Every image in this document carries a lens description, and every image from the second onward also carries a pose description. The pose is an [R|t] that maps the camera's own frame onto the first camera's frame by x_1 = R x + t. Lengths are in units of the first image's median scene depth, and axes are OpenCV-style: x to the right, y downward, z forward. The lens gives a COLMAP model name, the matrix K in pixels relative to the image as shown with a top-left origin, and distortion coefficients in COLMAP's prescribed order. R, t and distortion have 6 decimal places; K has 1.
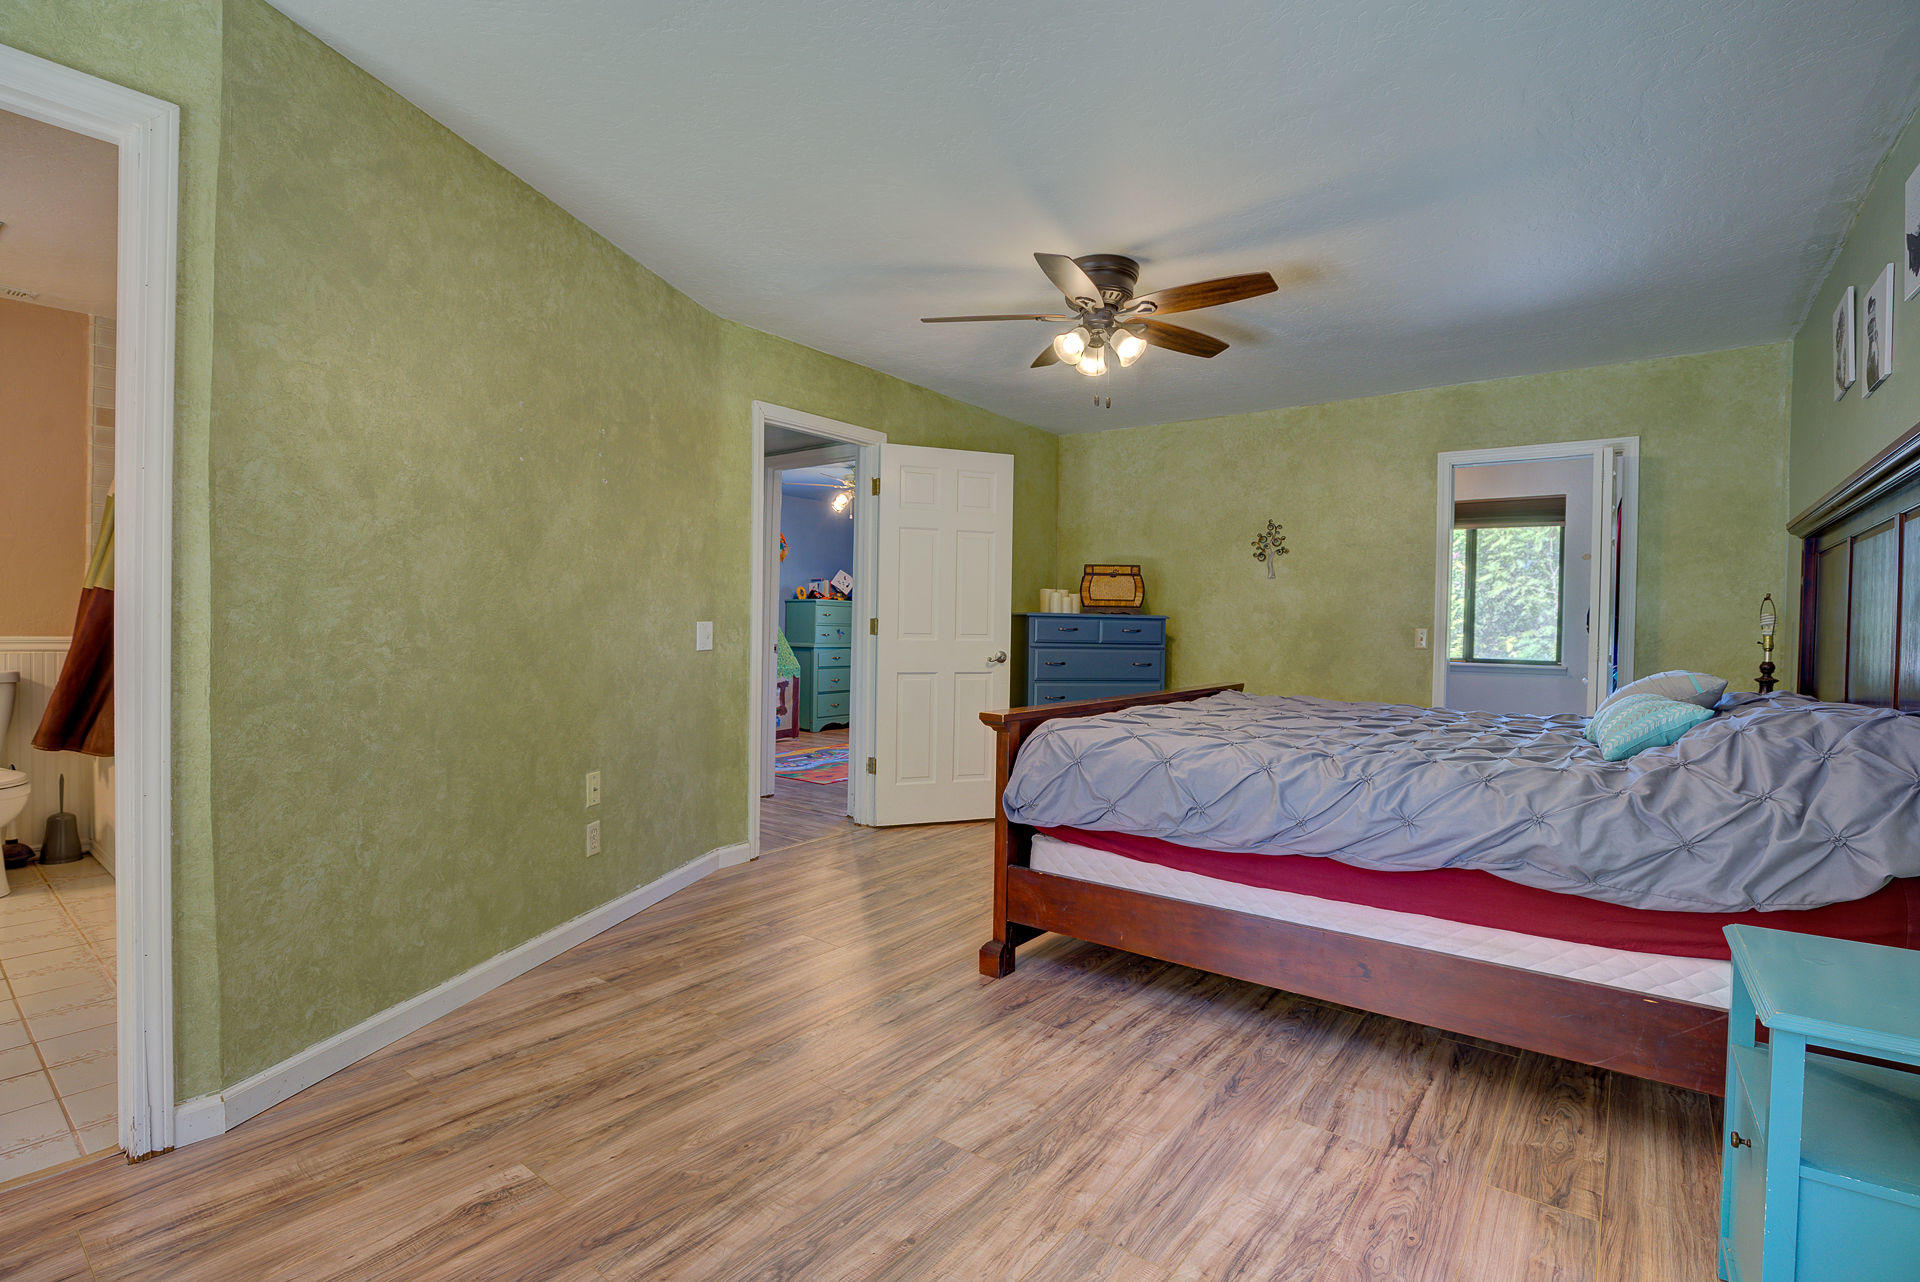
lens RADIAL K [[889.1, 0, 968.5], [0, 889.1, 636.0], [0, 0, 1]] dist [-0.030872, 0.004645]
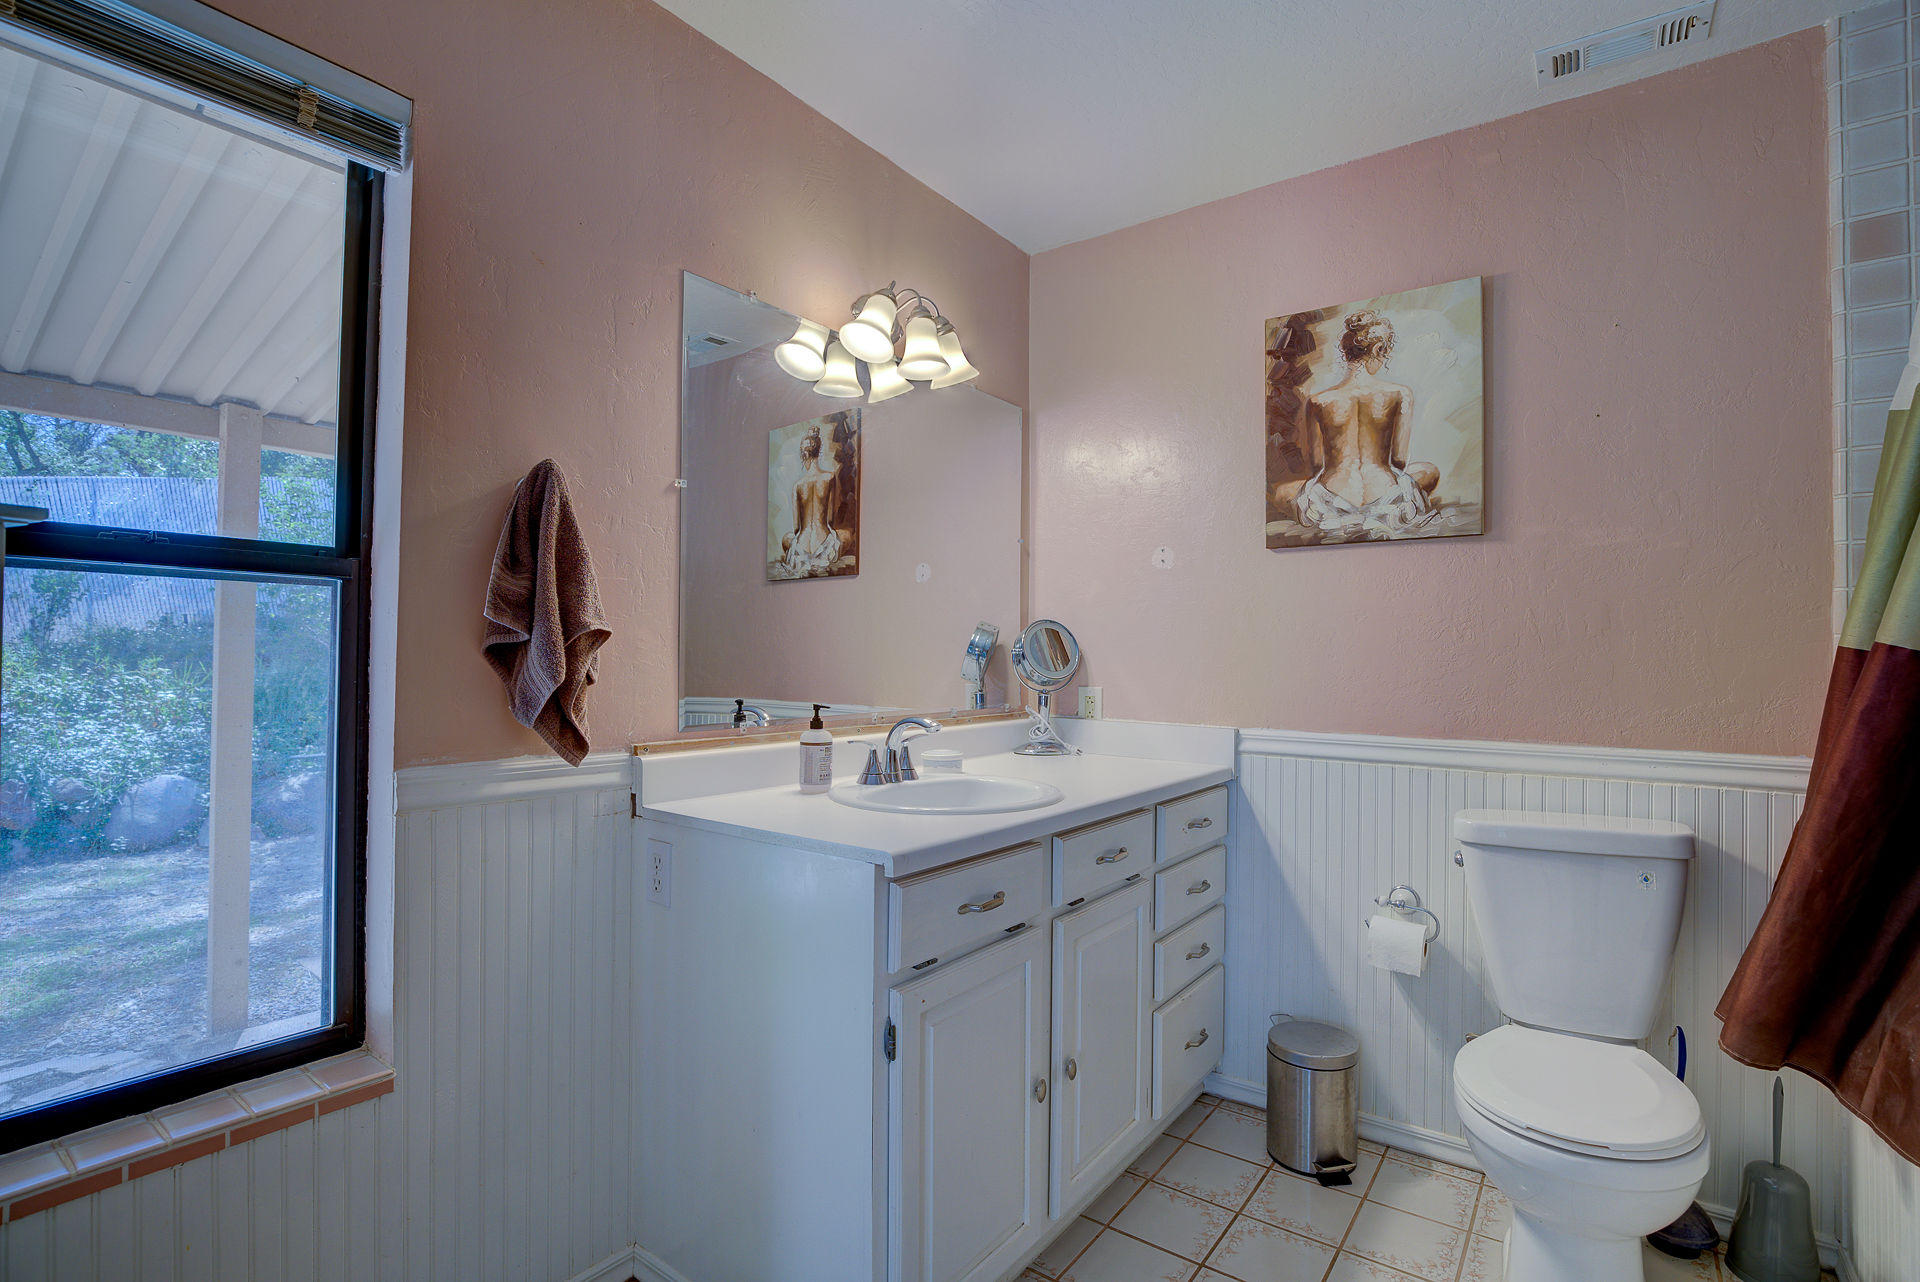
lens RADIAL K [[889.1, 0, 968.8], [0, 889.1, 644.4], [0, 0, 1]] dist [-0.030872, 0.004645]
pose [[0.026105, -0.029705, -0.999218, -0.614446], [-0.022751, 0.999282, -0.030301, -0.034749], [0.999400, 0.023524, 0.025410, 0.570567]]
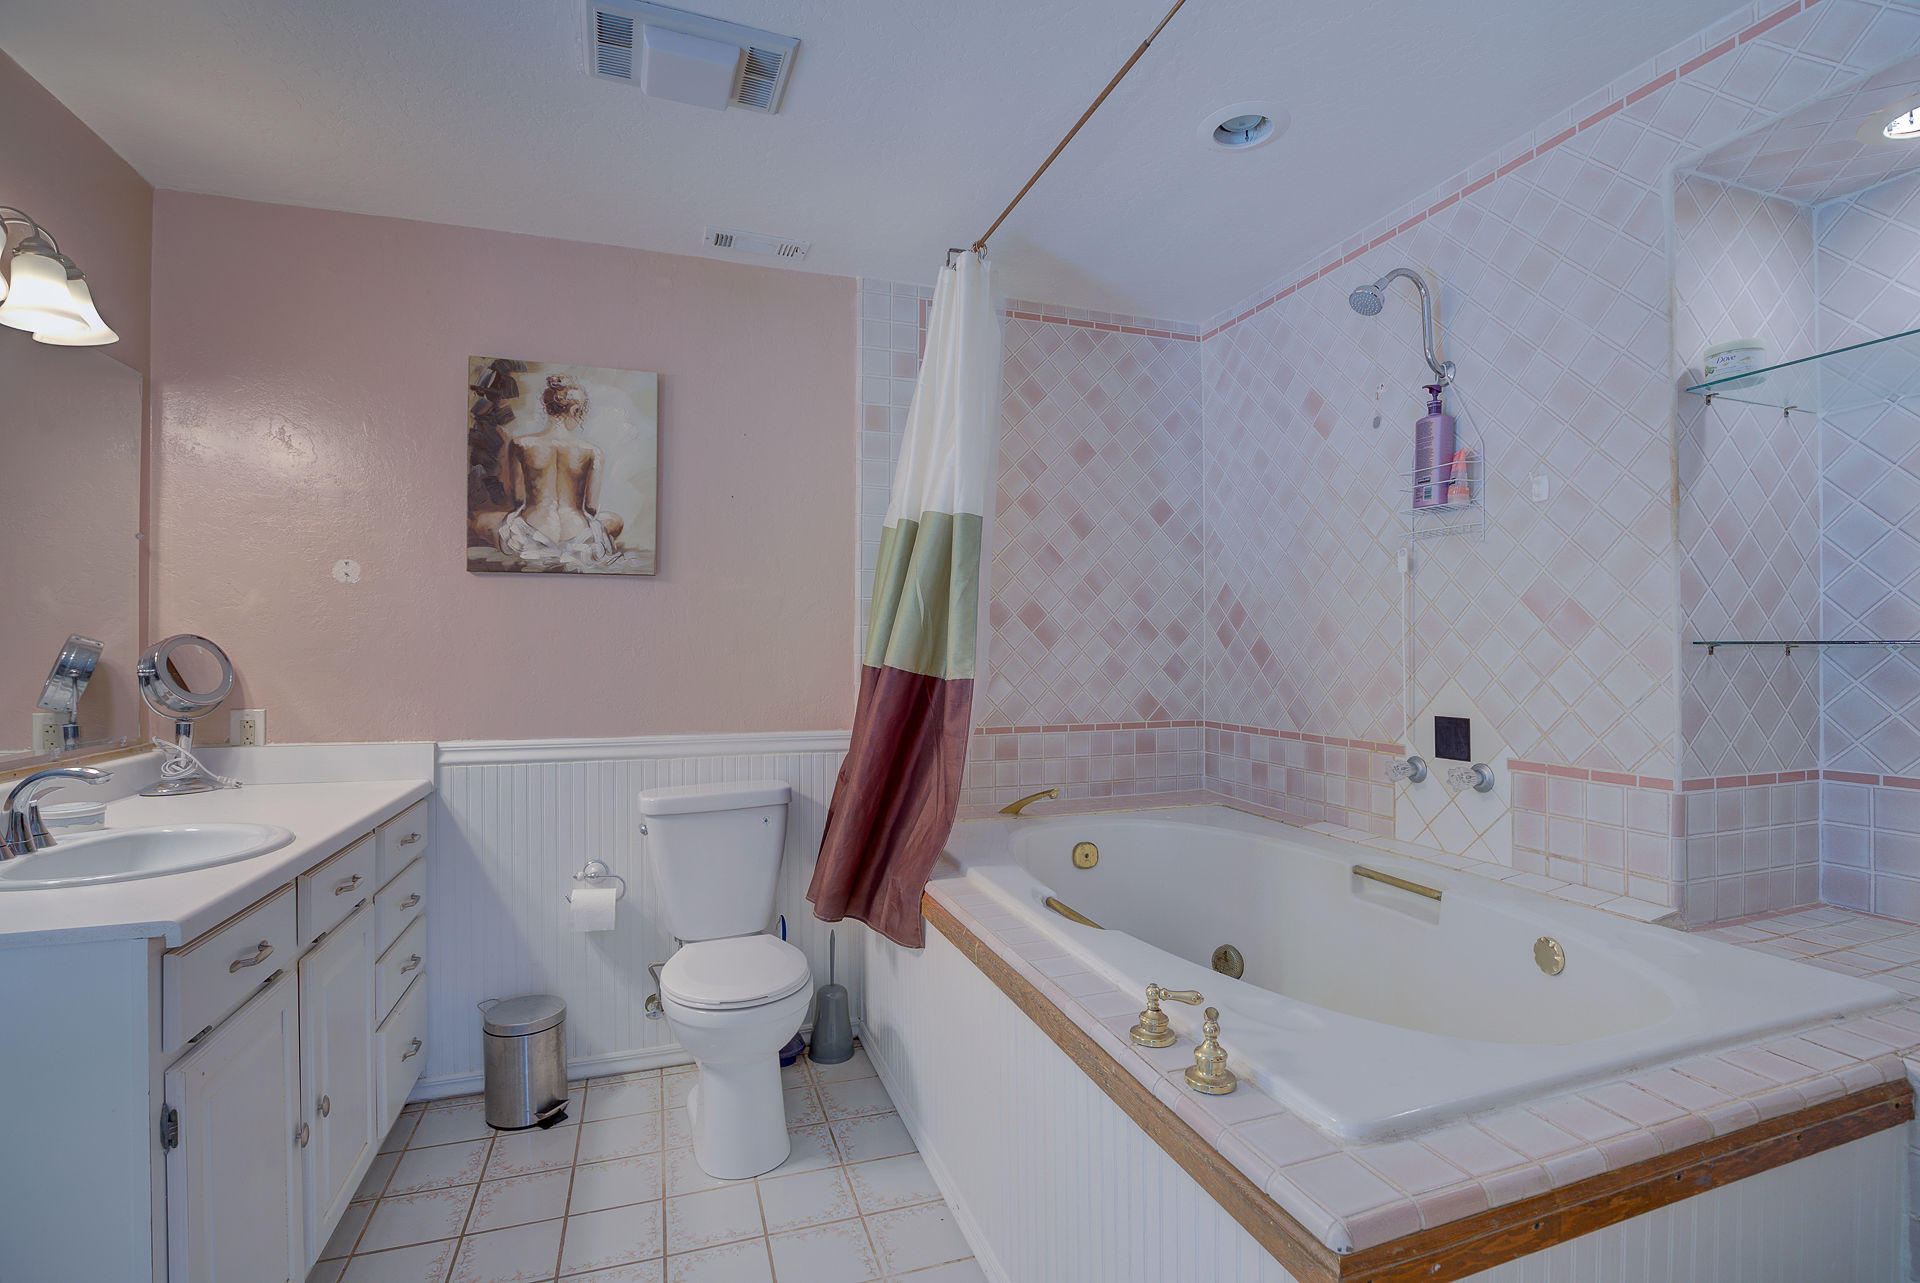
lens RADIAL K [[889.1, 0, 965.8], [0, 889.1, 644.8], [0, 0, 1]] dist [-0.030872, 0.004645]
pose [[0.837107, -0.018550, -0.546724, -0.558785], [0.005601, 0.999663, -0.025342, -0.051353], [0.547010, 0.018152, 0.836929, 0.450513]]
